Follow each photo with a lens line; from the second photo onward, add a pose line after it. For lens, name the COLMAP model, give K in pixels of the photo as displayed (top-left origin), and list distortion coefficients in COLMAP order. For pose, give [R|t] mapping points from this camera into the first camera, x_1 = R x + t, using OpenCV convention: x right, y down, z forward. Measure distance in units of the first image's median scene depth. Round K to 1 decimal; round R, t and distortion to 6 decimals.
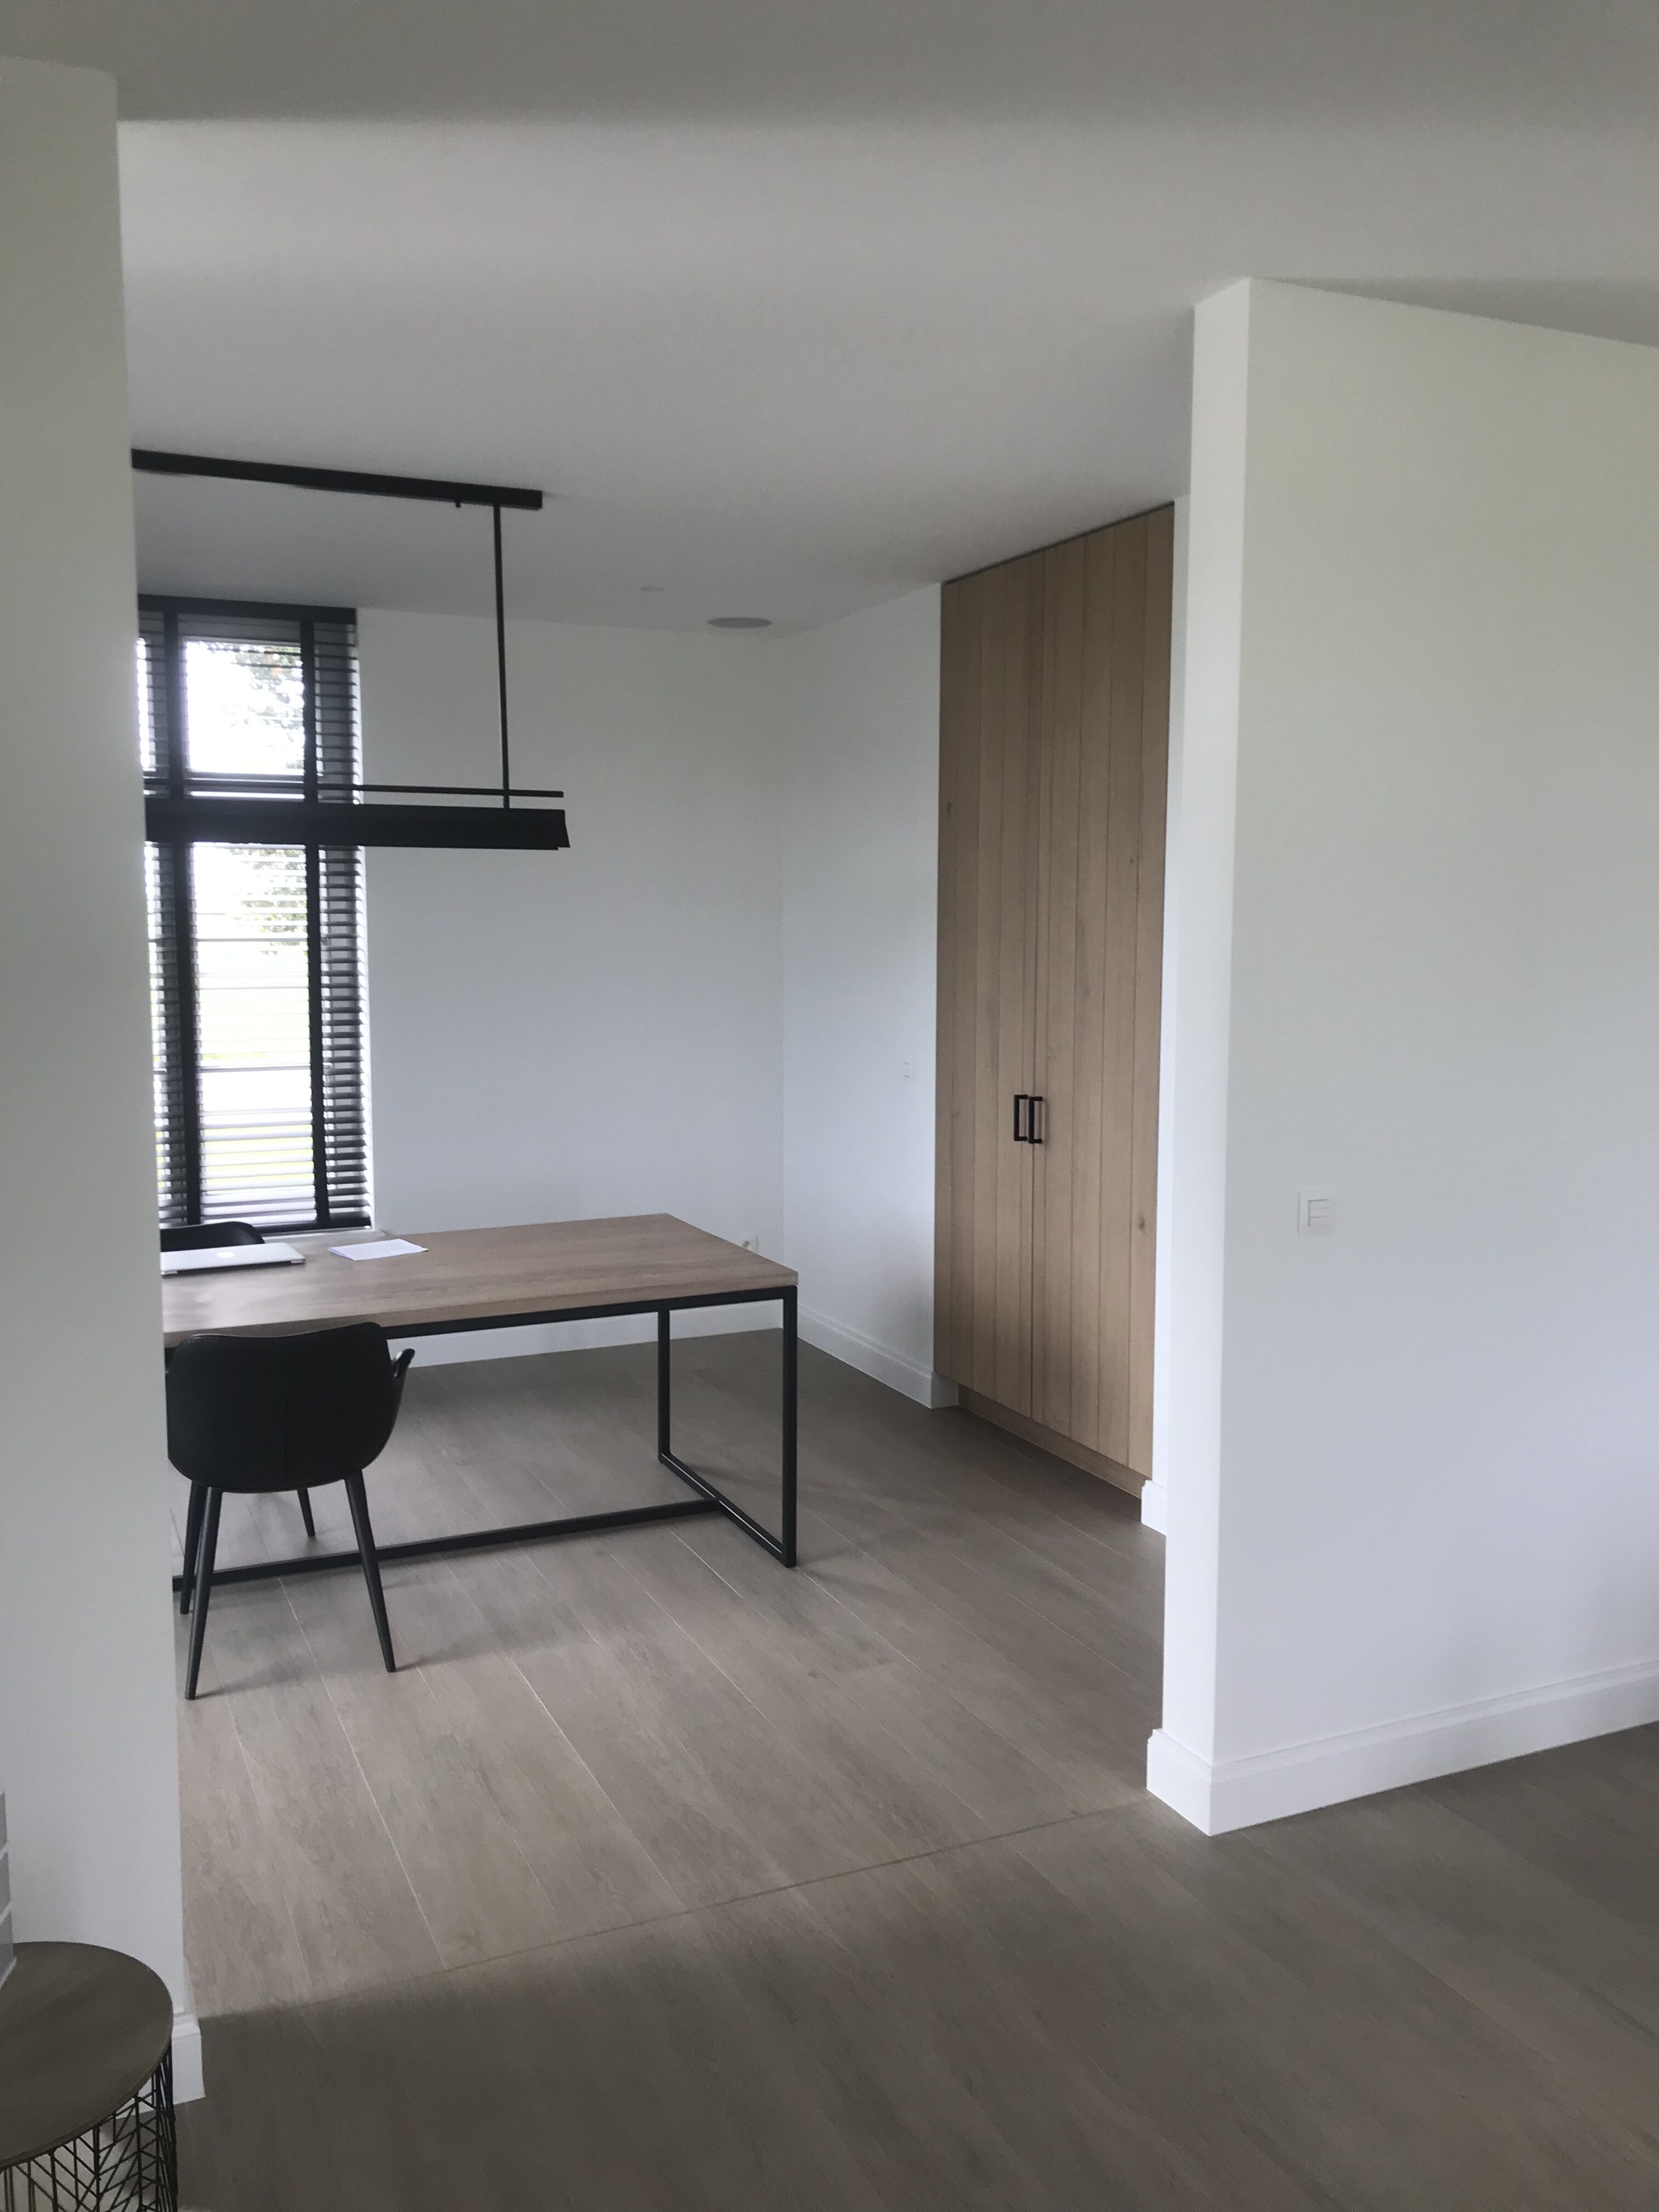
lens RADIAL K [[1822.0, 0, 833.0], [0, 1822.0, 1109.5], [0, 0, 1]] dist [0.044366, -0.041900]
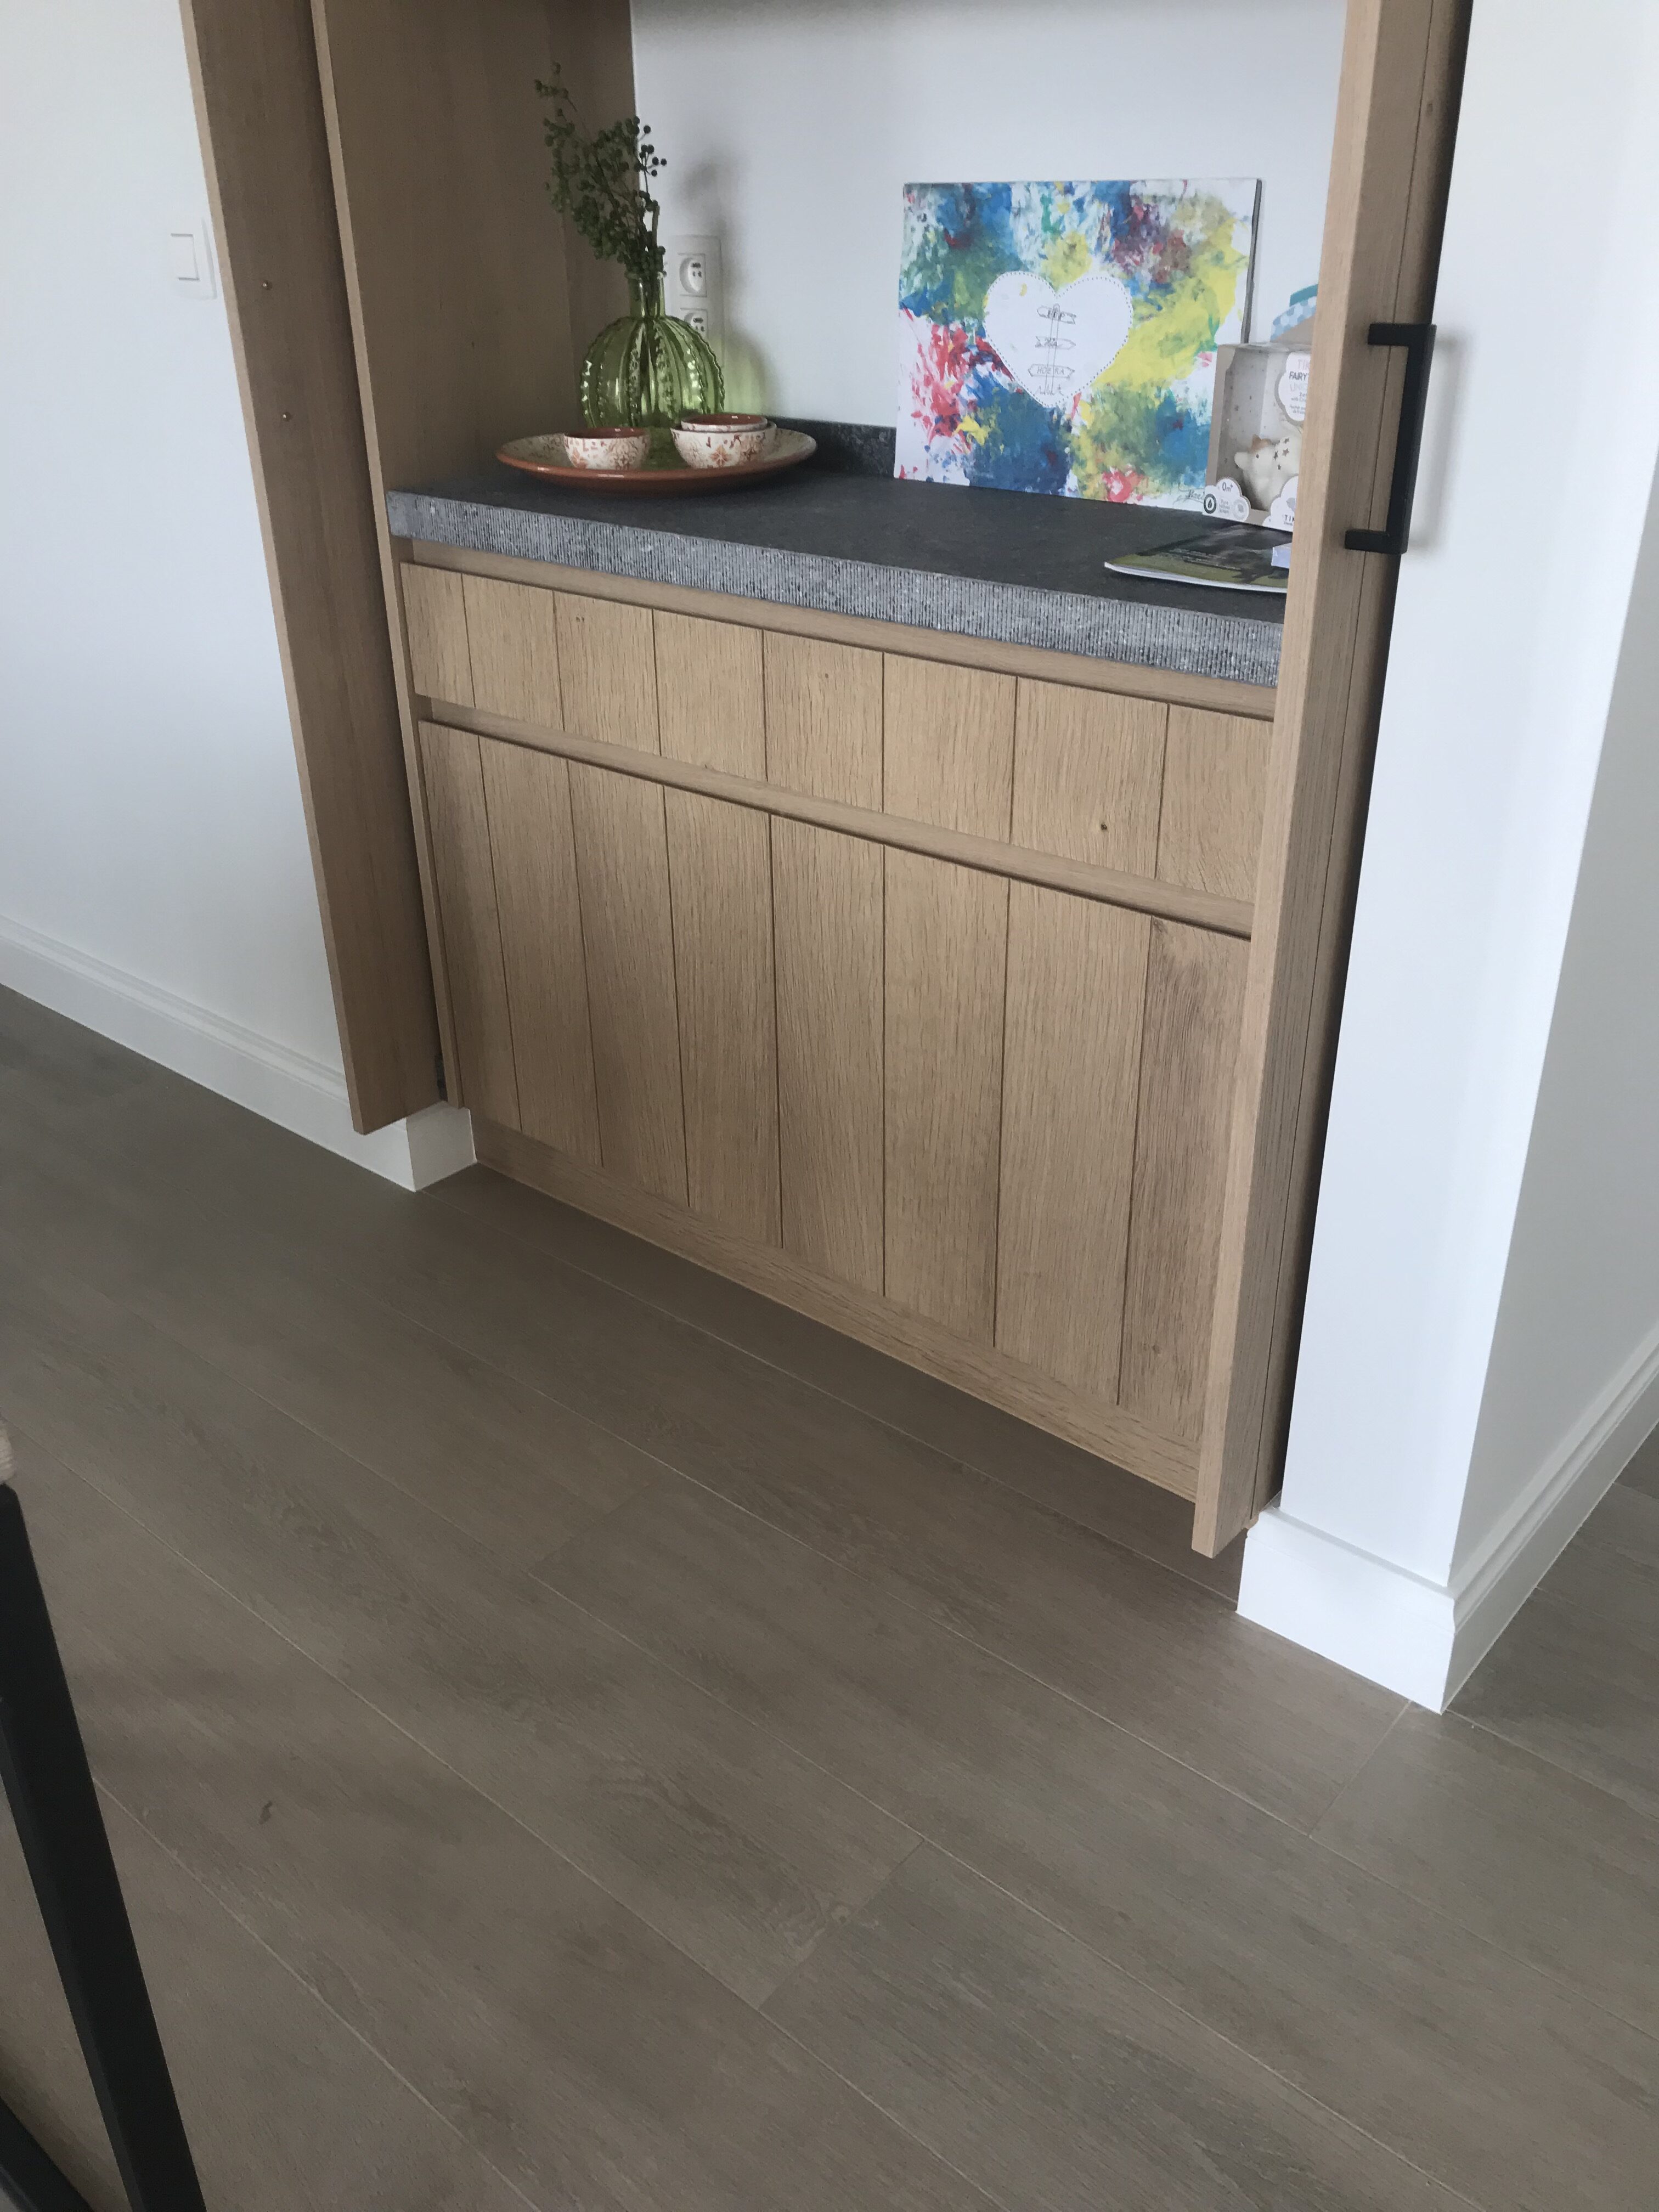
lens RADIAL K [[1822.0, 0, 794.2], [0, 1822.0, 1087.9], [0, 0, 1]] dist [0.044366, -0.041900]
pose [[0.913357, -0.199936, 0.354689, -0.007538], [0.062652, 0.929769, 0.362772, 0.006381], [-0.402310, -0.309119, 0.861738, 0.816696]]
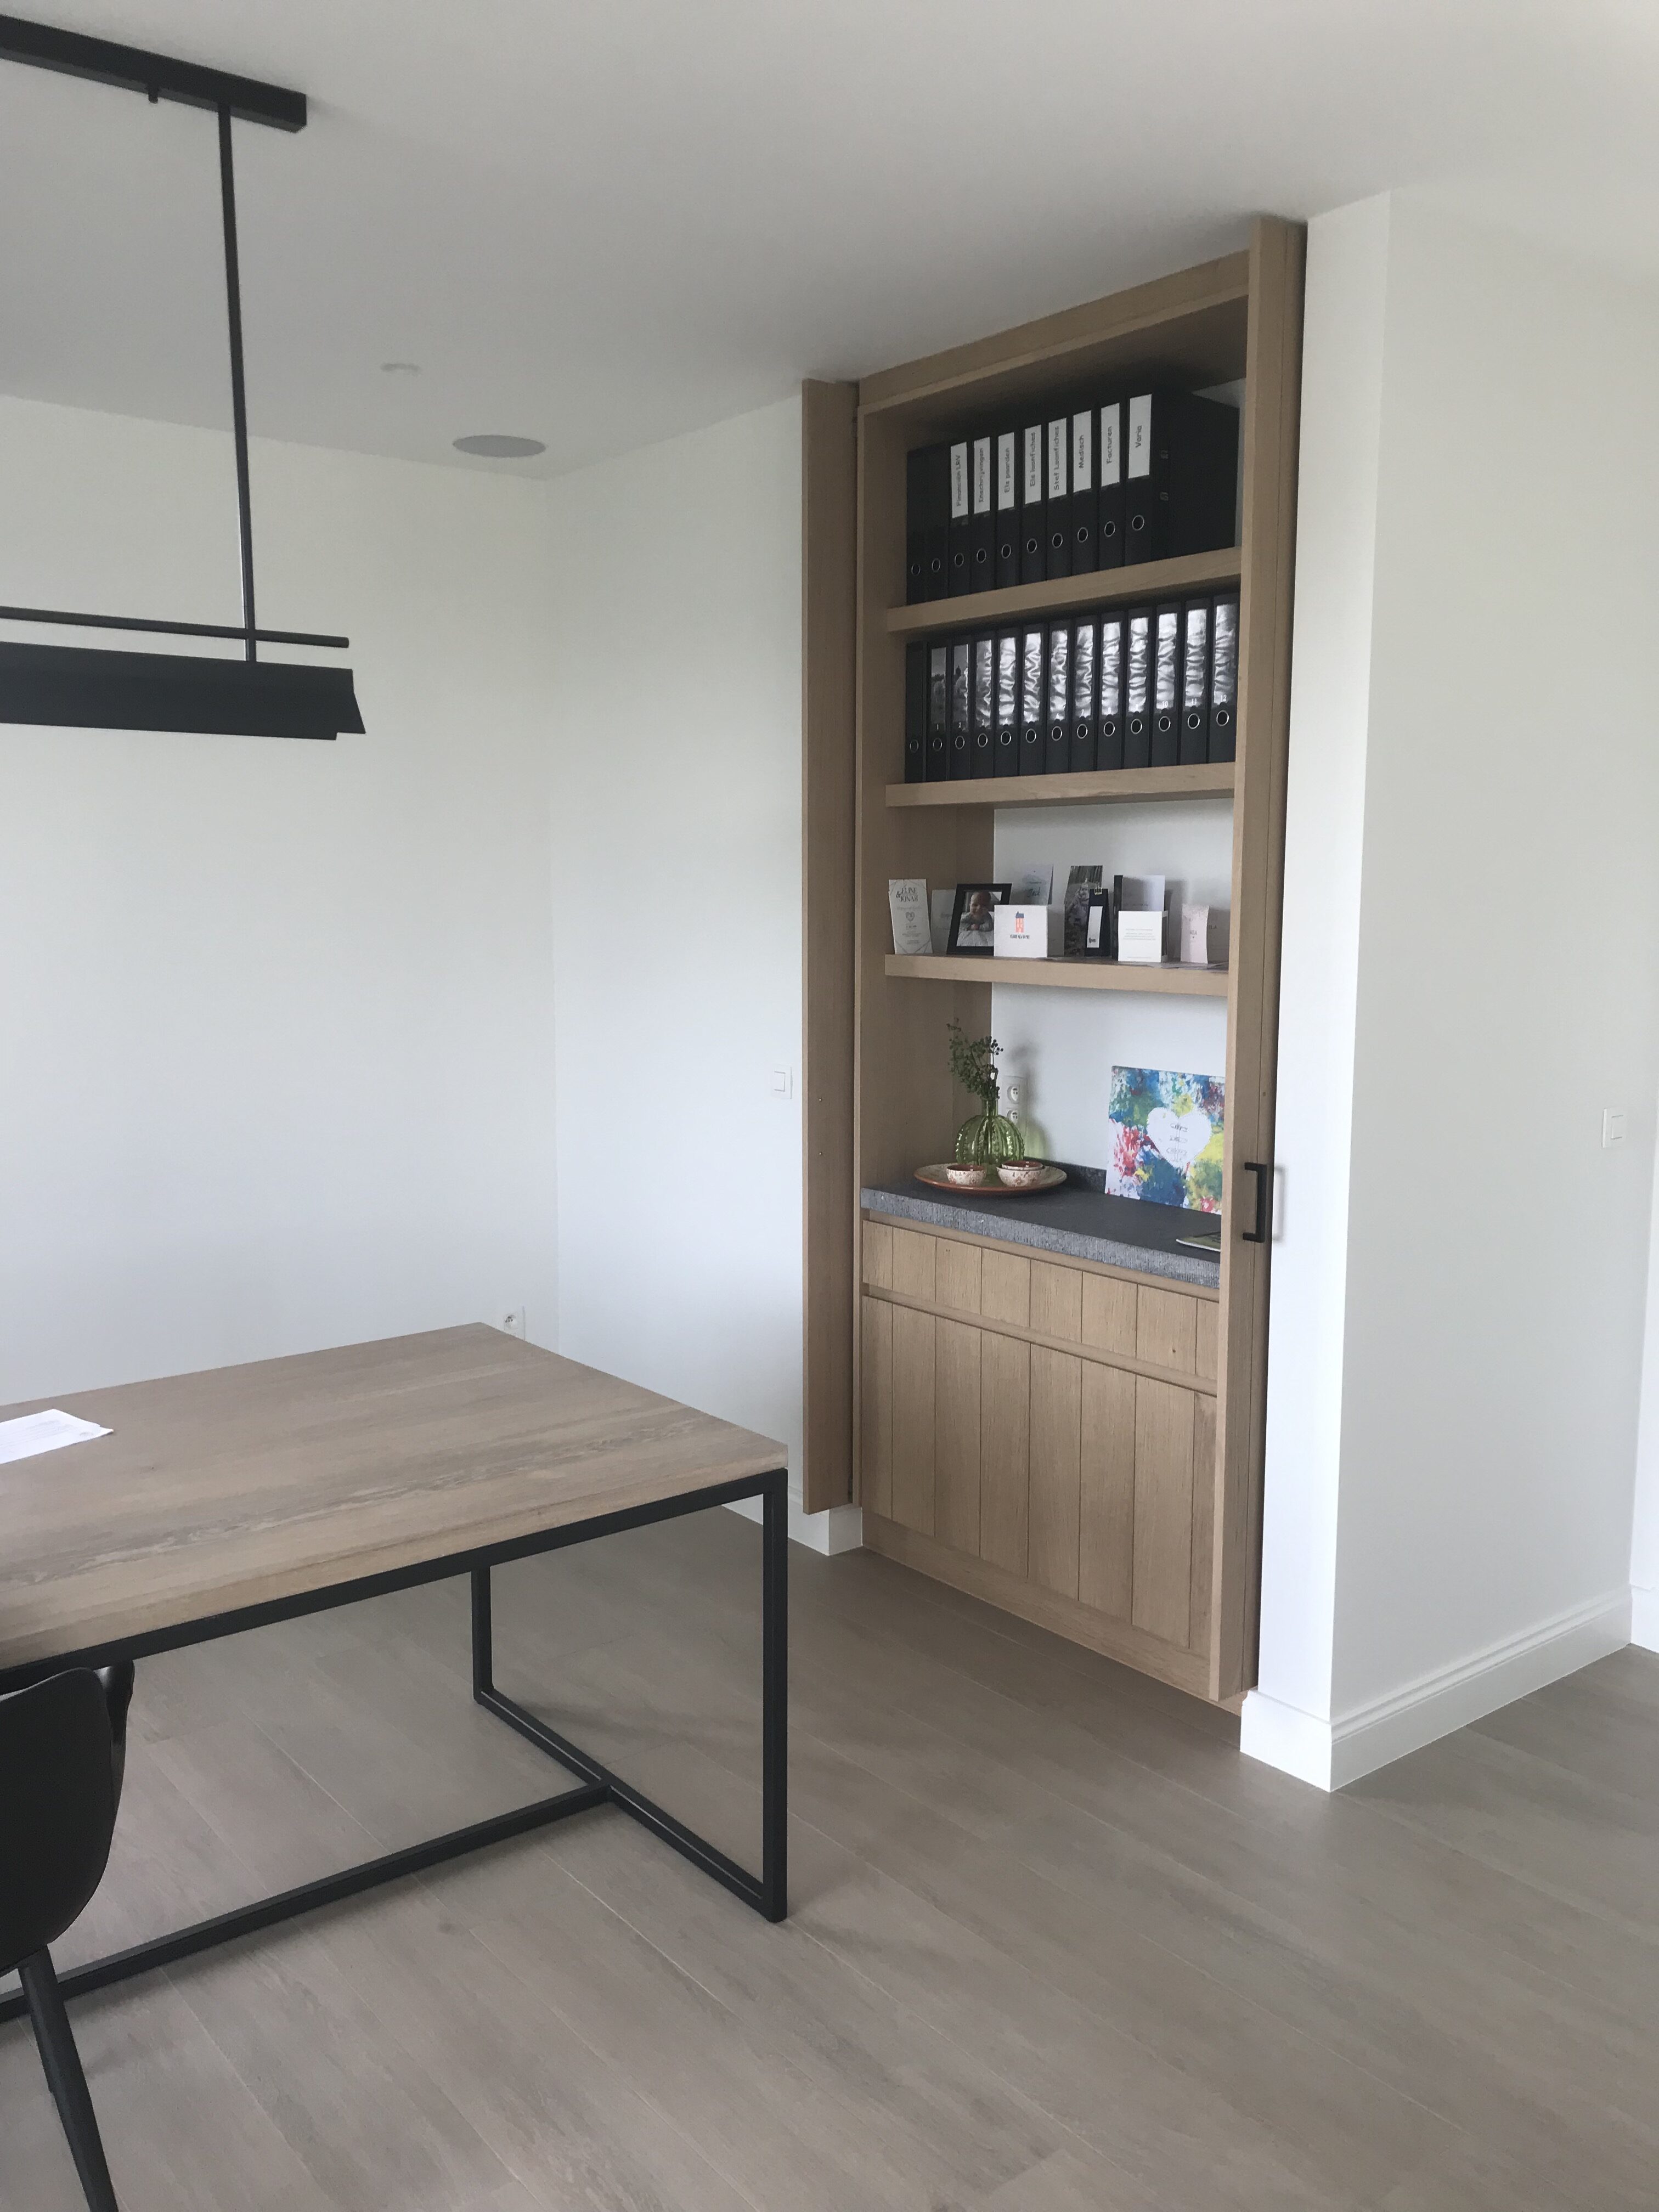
lens RADIAL K [[1822.0, 0, 828.7], [0, 1822.0, 1099.3], [0, 0, 1]] dist [0.044366, -0.041900]
pose [[0.969508, -0.027733, 0.243486, -0.147384], [0.023158, 0.999498, 0.021631, -0.037085], [-0.243964, -0.015333, 0.969663, 0.400677]]
